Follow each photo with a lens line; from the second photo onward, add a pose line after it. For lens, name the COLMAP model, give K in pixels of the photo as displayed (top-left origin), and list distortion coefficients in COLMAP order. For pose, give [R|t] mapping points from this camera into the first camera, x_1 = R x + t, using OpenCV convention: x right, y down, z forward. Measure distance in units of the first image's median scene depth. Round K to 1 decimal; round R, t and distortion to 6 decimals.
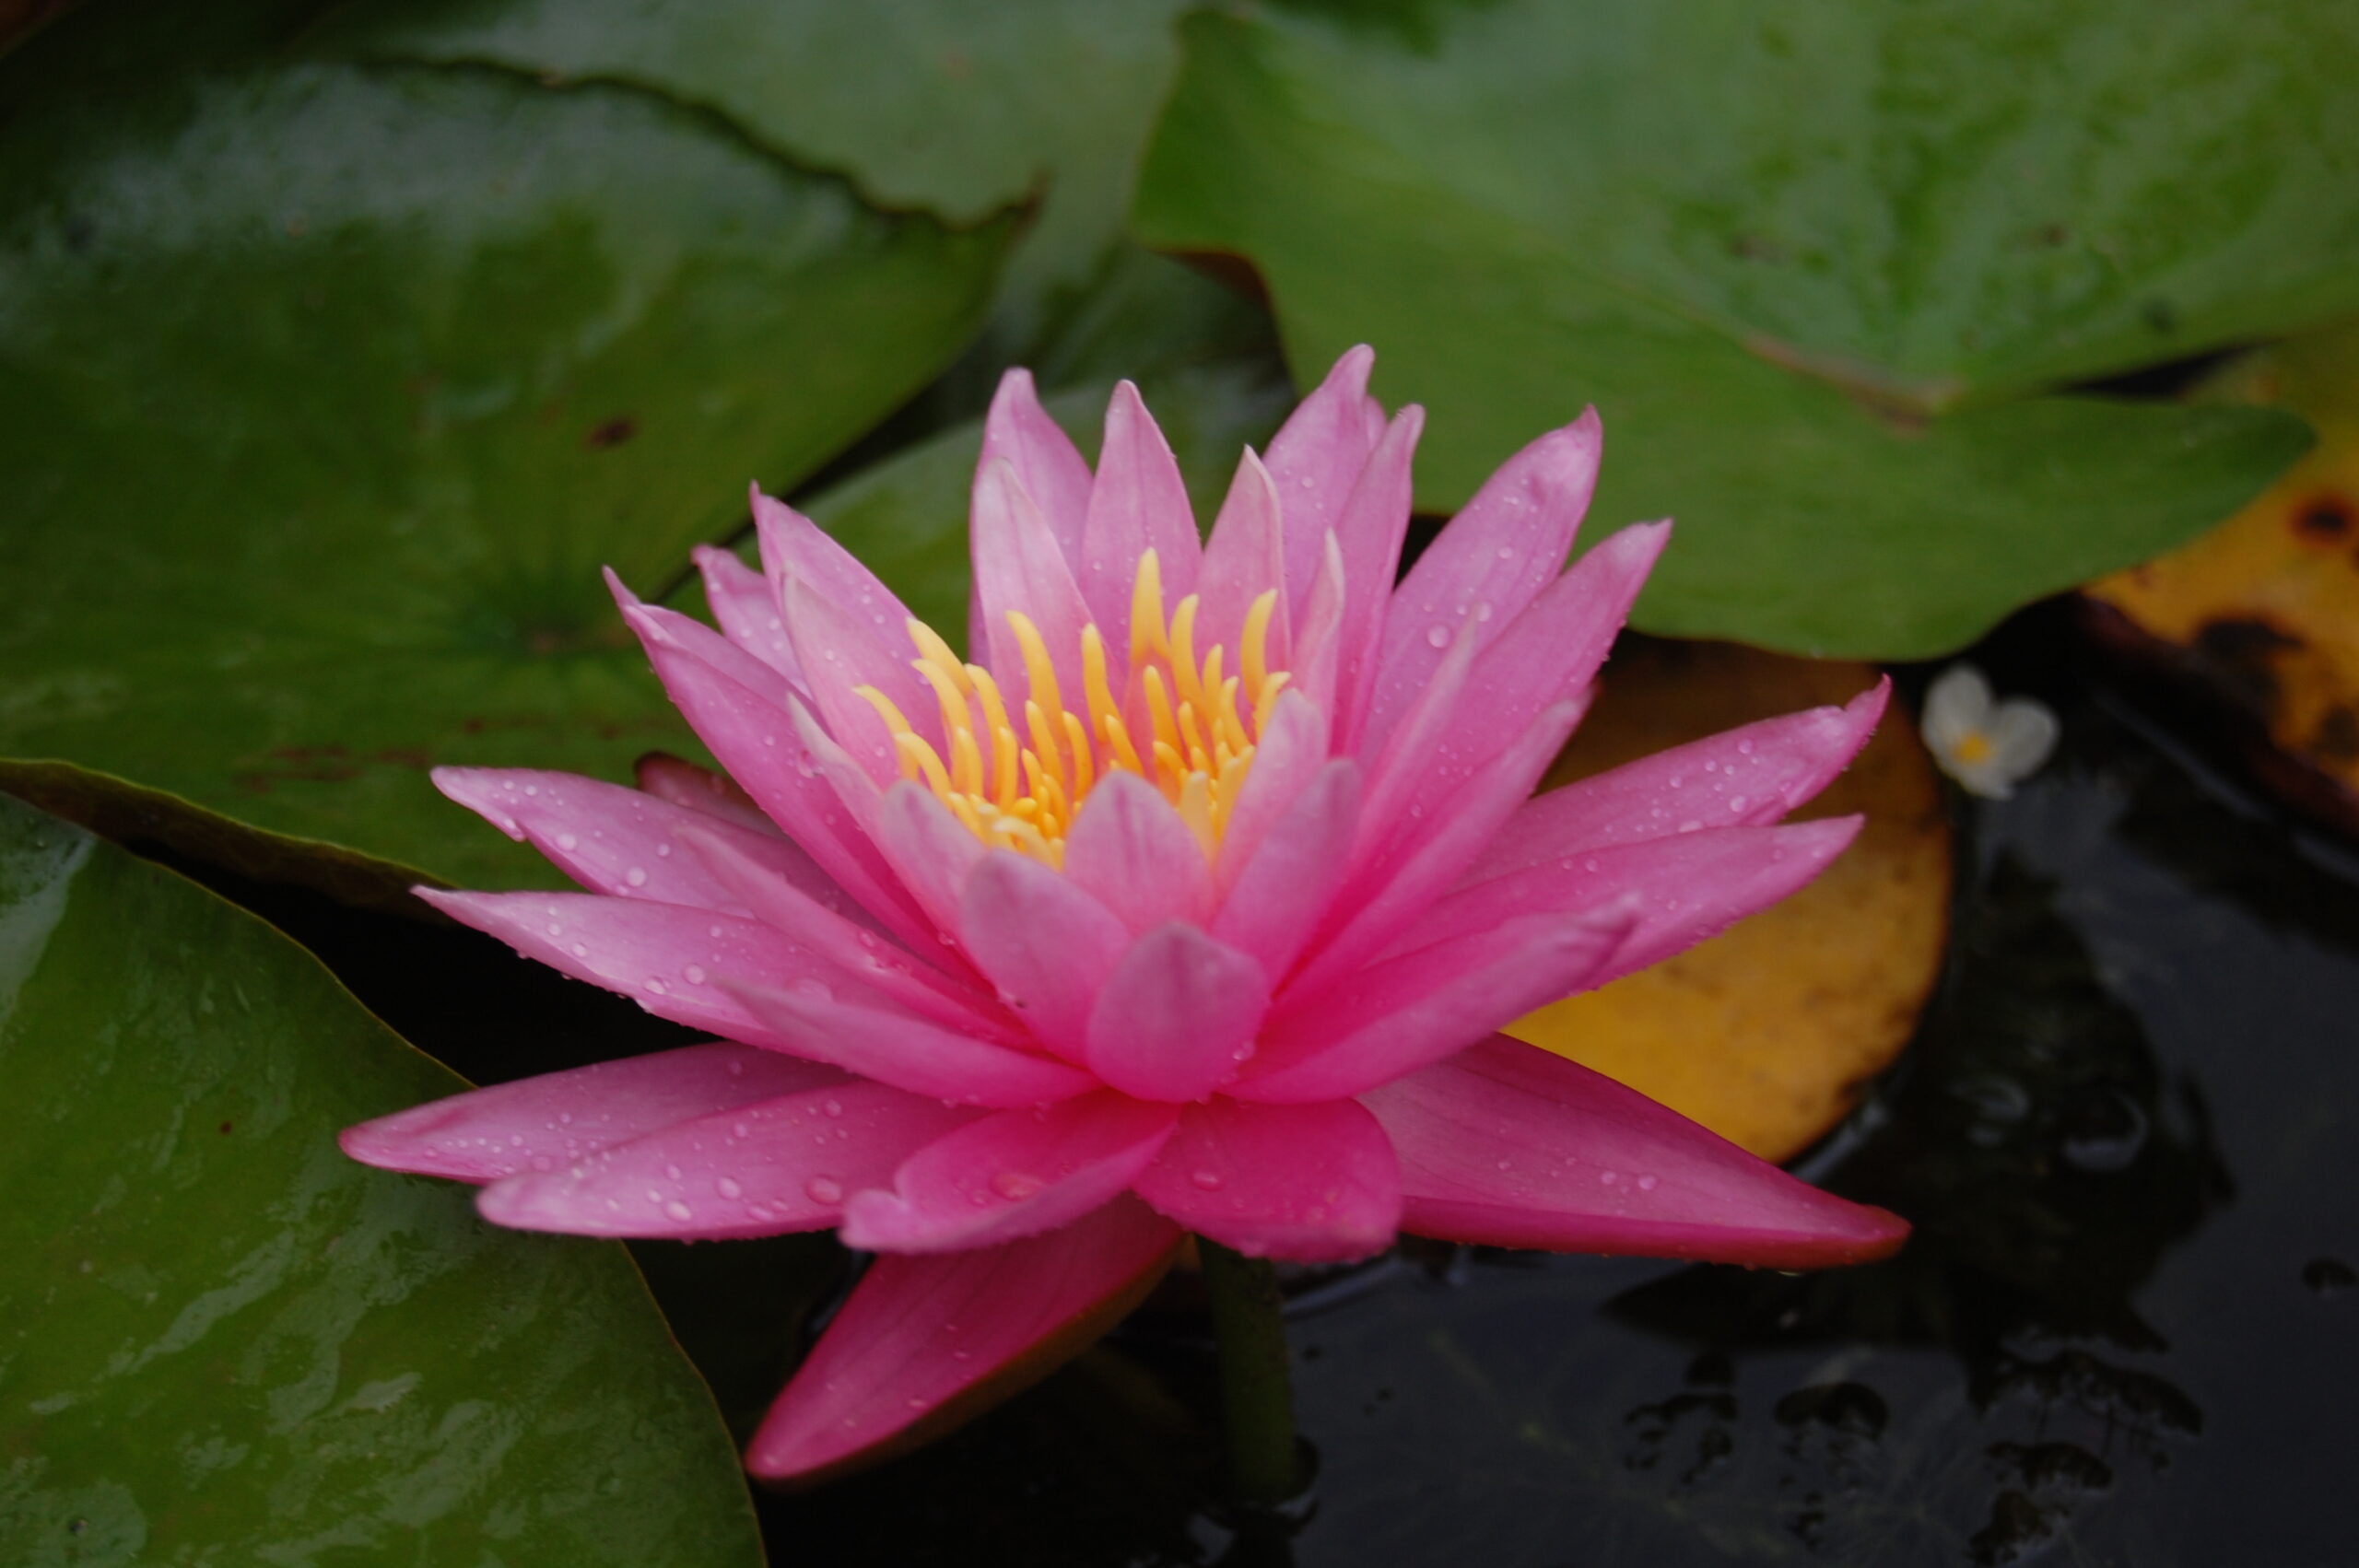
lens RADIAL K [[5178.8, 0, 1179.5], [0, 5178.8, 784.0], [0, 0, 1]] dist [0.058940, -0.583024]
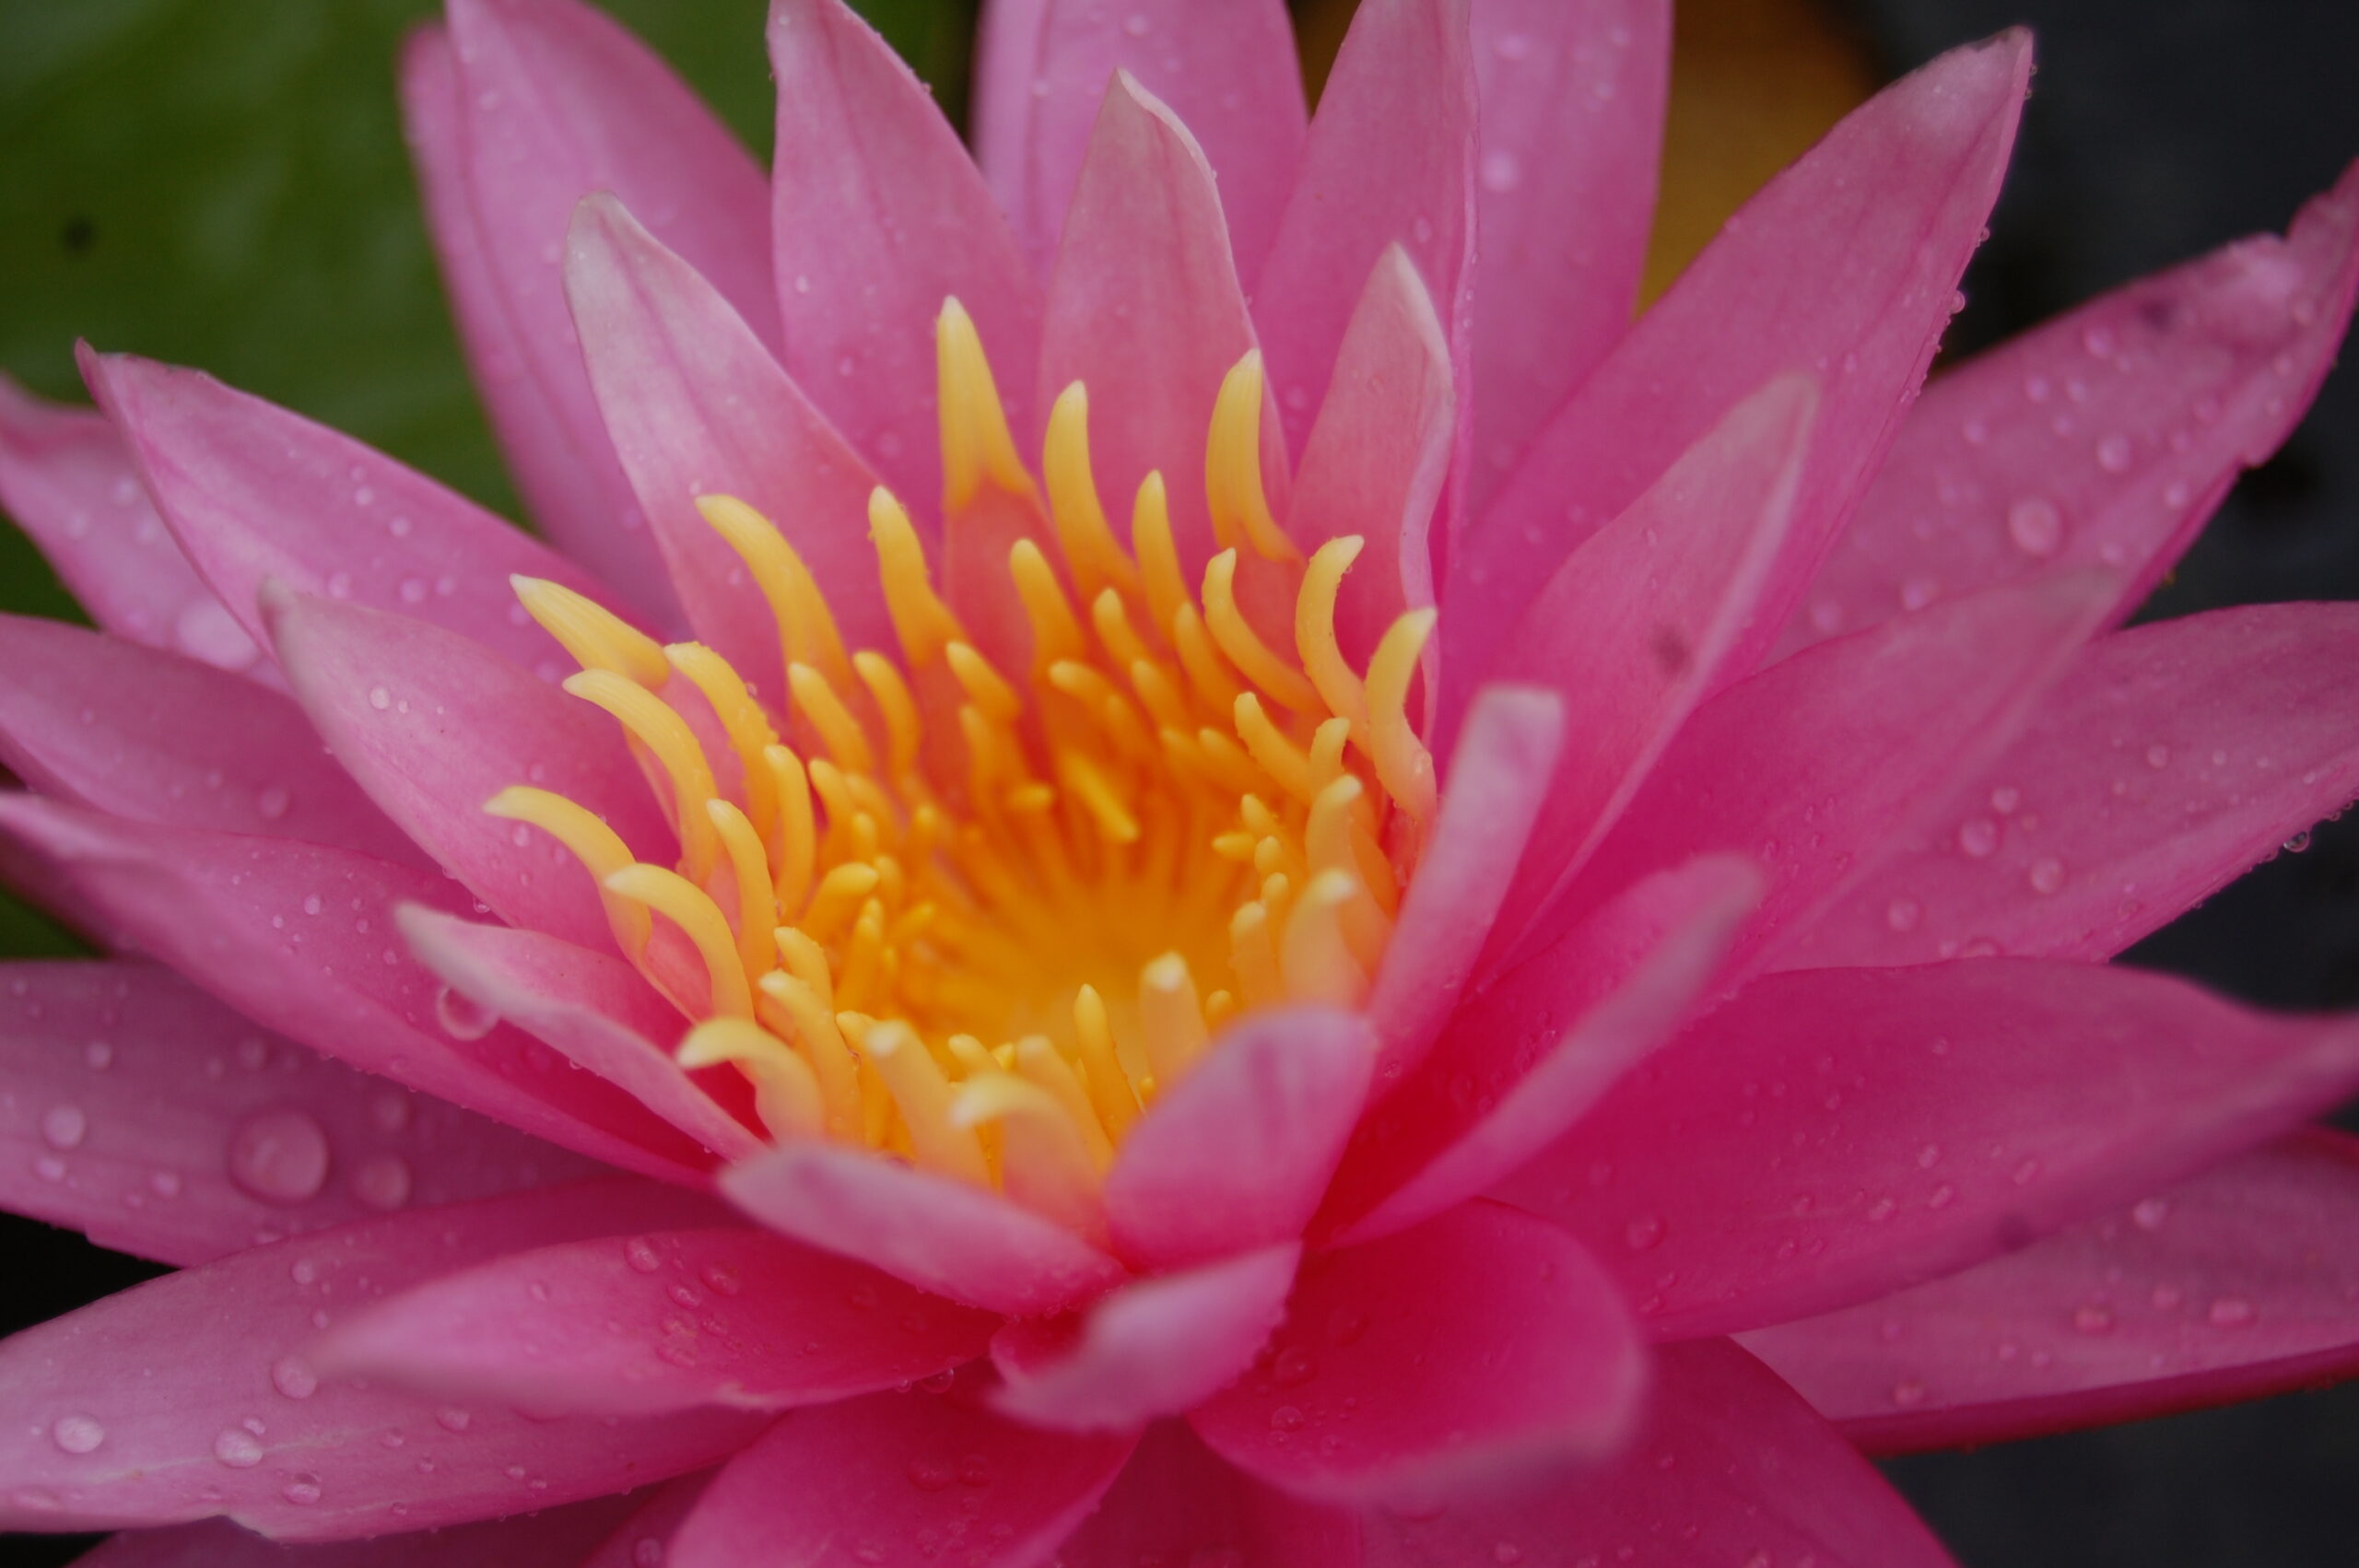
lens RADIAL K [[5022.7, 0, 1191.0], [0, 5022.7, 771.7], [0, 0, 1]] dist [-0.015820, 0.216270]
pose [[0.940681, -0.288150, 0.179136, -0.081092], [0.224944, 0.924901, 0.306526, -0.143043], [-0.254009, -0.248048, 0.934854, 0.533523]]
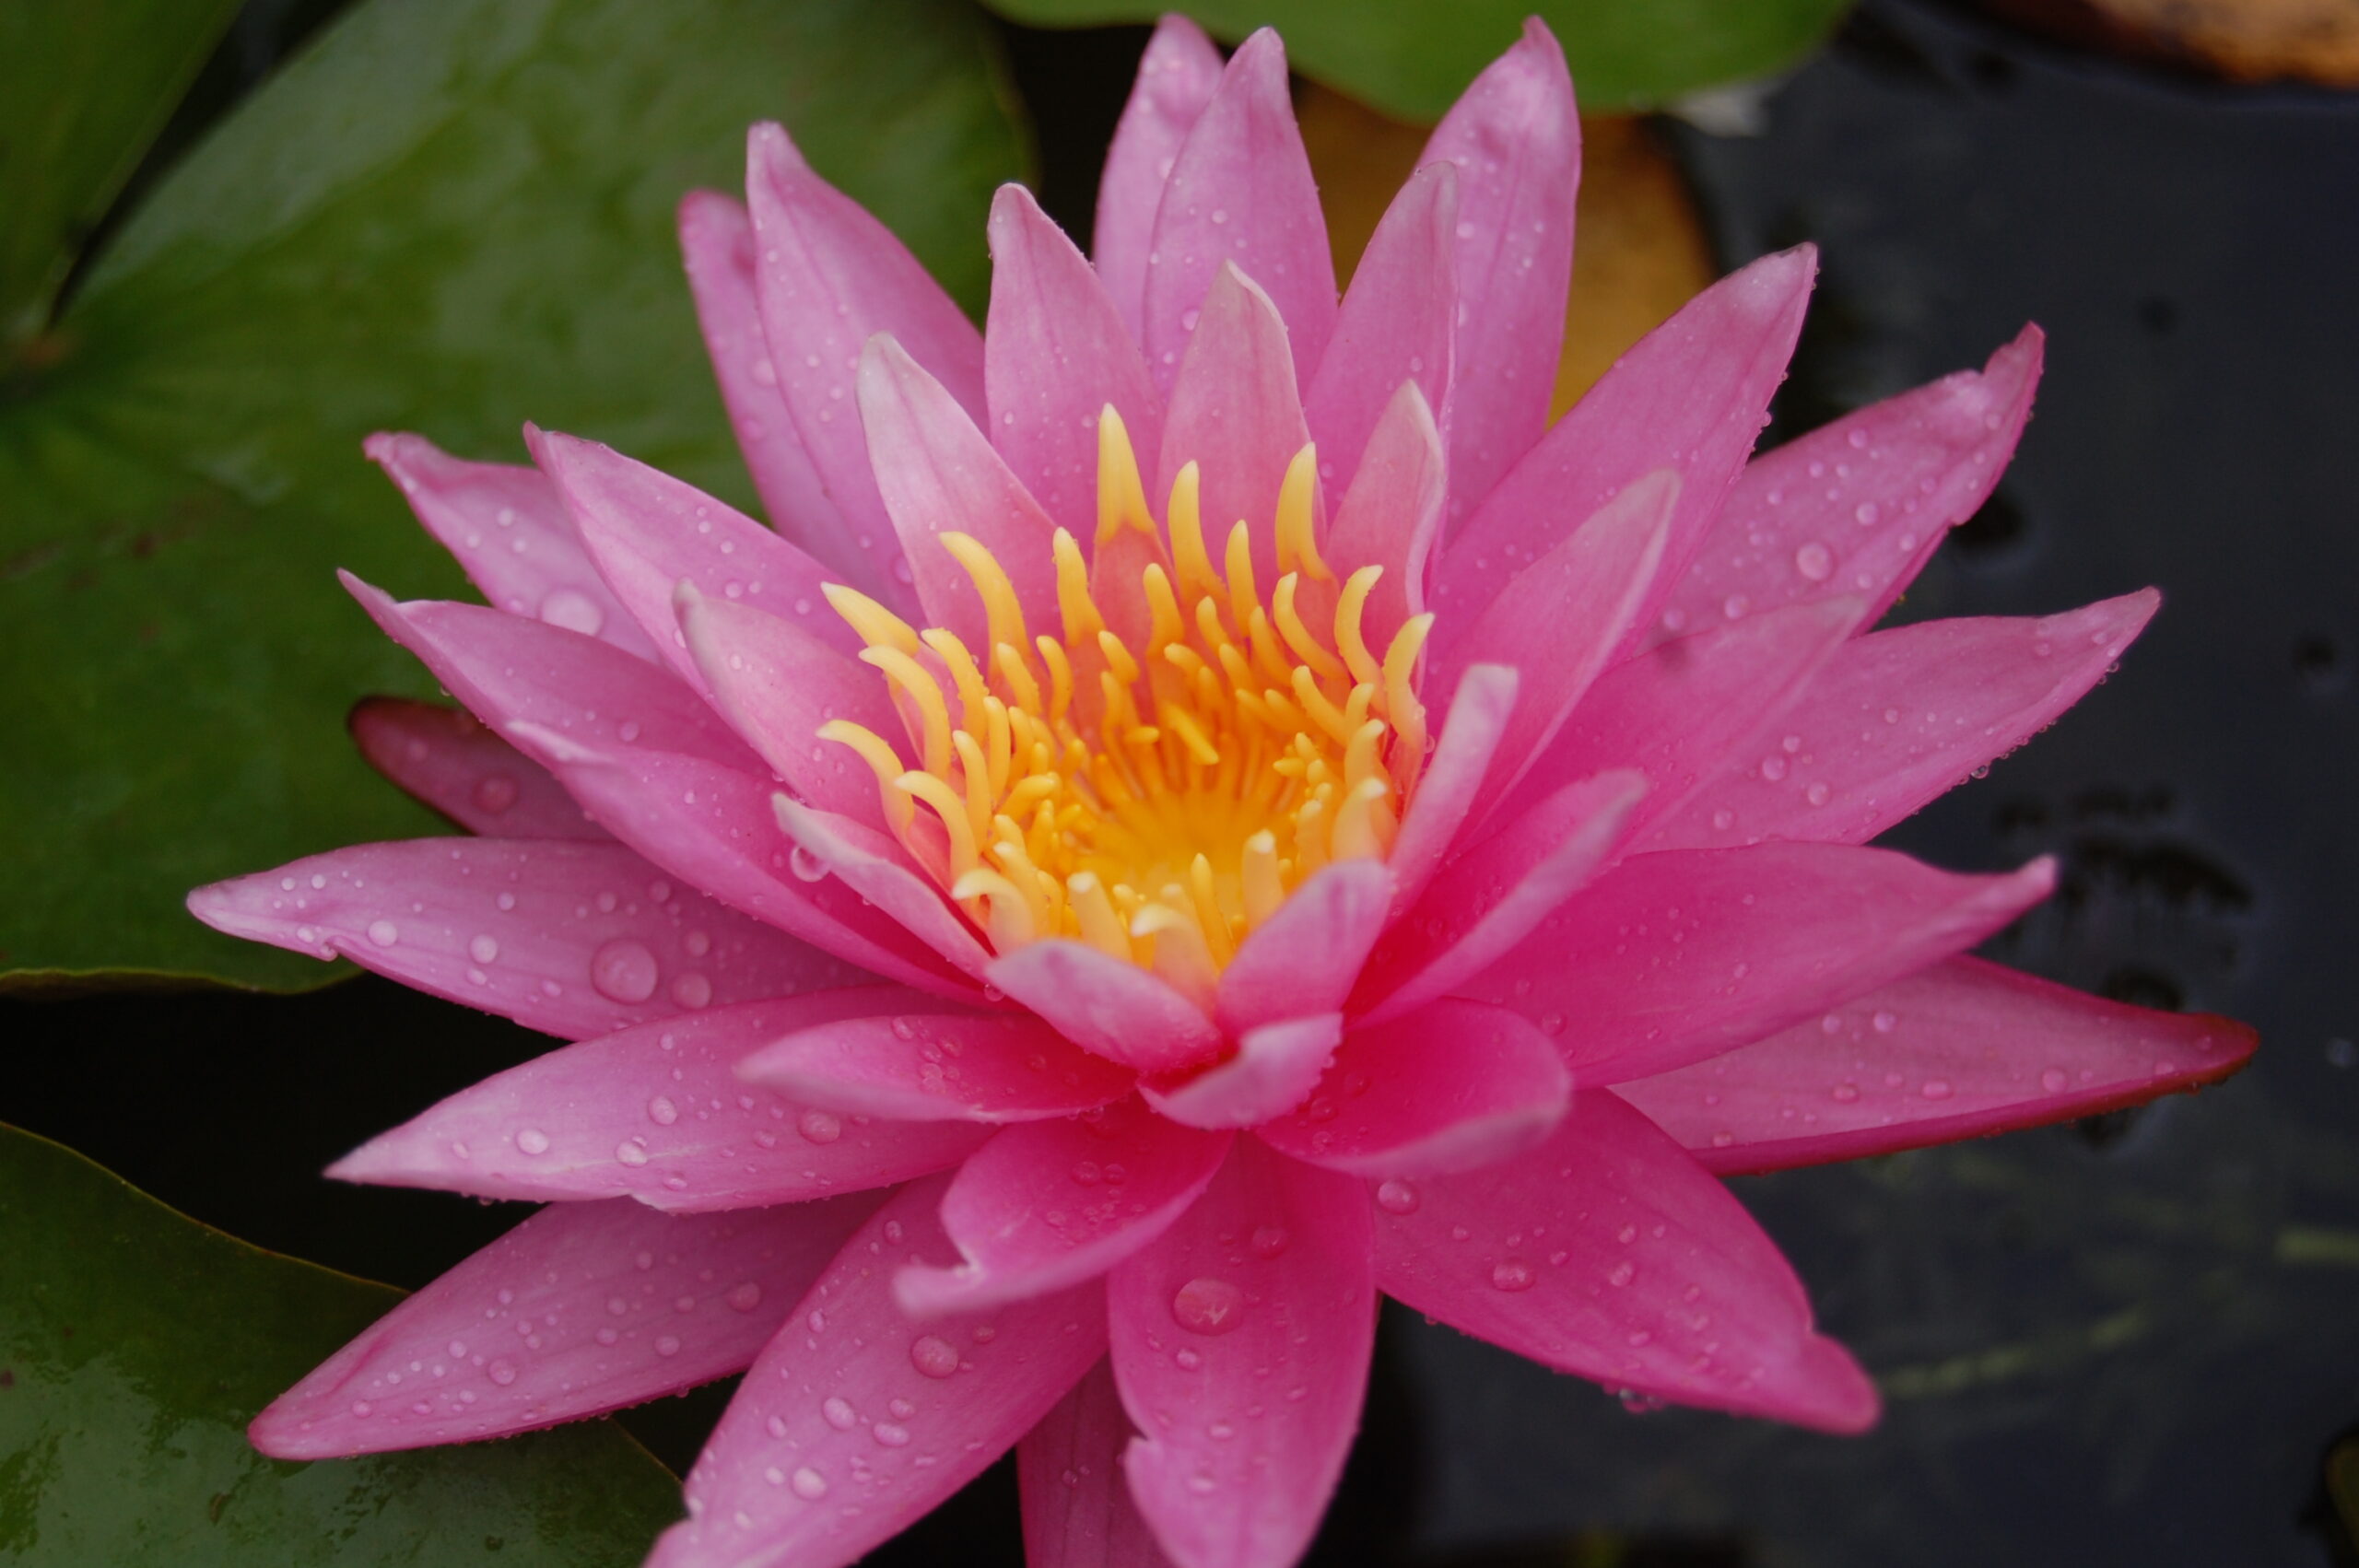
lens RADIAL K [[5178.8, 0, 1179.5], [0, 5178.8, 784.0], [0, 0, 1]] dist [0.058940, -0.583024]
pose [[0.934691, -0.277379, 0.222292, -0.174835], [0.198415, 0.925999, 0.321181, -0.230005], [-0.294931, -0.256099, 0.920559, 0.293300]]
